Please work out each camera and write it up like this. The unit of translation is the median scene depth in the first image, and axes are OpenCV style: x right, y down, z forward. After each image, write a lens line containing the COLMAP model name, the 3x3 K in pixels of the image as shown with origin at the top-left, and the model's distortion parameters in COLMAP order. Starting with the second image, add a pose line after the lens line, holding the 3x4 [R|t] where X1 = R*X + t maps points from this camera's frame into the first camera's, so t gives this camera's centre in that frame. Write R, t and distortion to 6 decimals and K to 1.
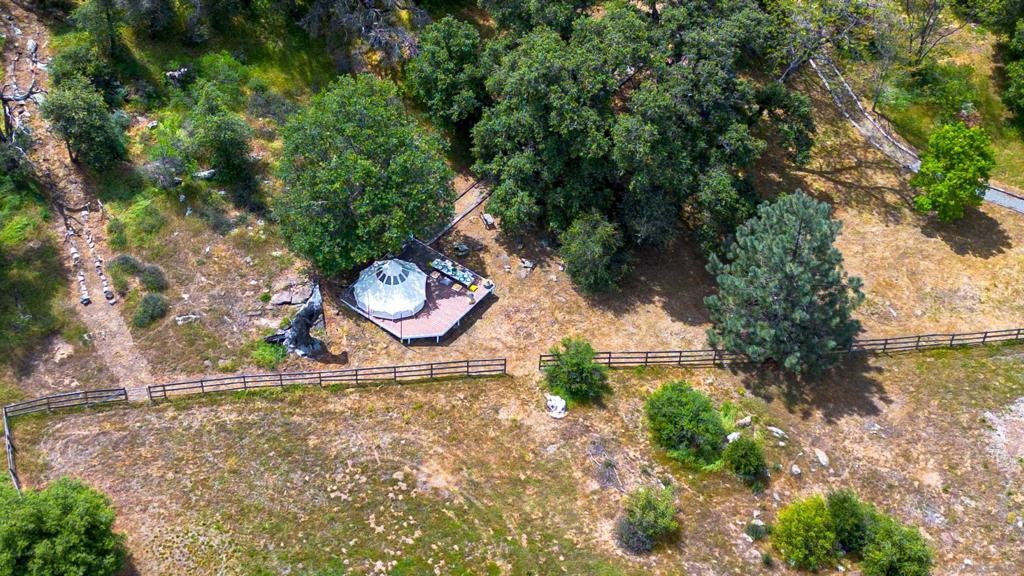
lens RADIAL K [[1695.7, 0, 505.7], [0, 1695.7, 285.8], [0, 0, 1]] dist [0.095374, 0.000000]
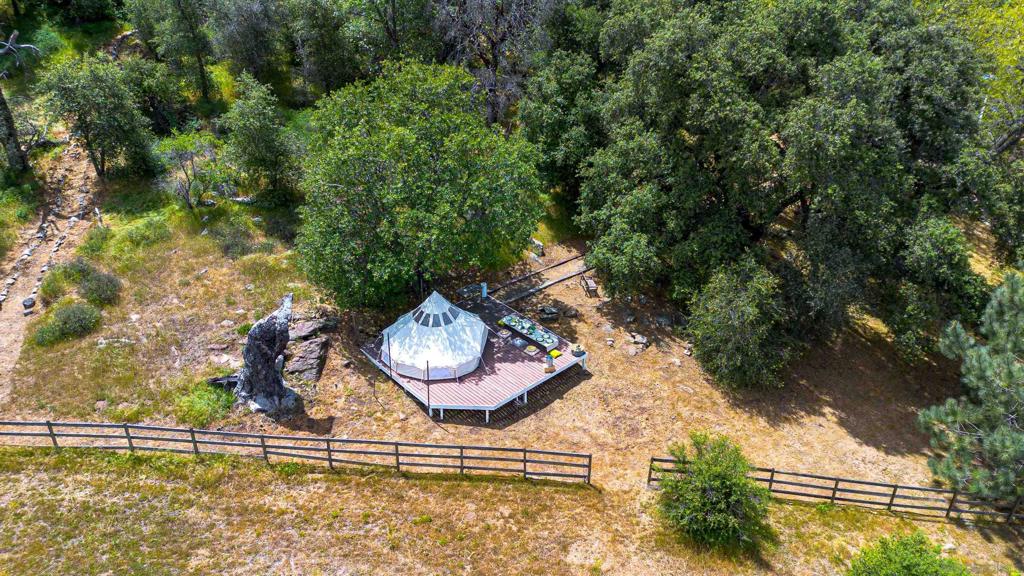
lens RADIAL K [[744.2, 0, 515.6], [0, 744.2, 286.2], [0, 0, 1]] dist [0.035704, -0.019208]
pose [[0.984344, 0.071447, -0.161130, 0.011141], [-0.114262, 0.954718, -0.274697, 0.059461], [0.134207, 0.288807, 0.947934, 0.721770]]
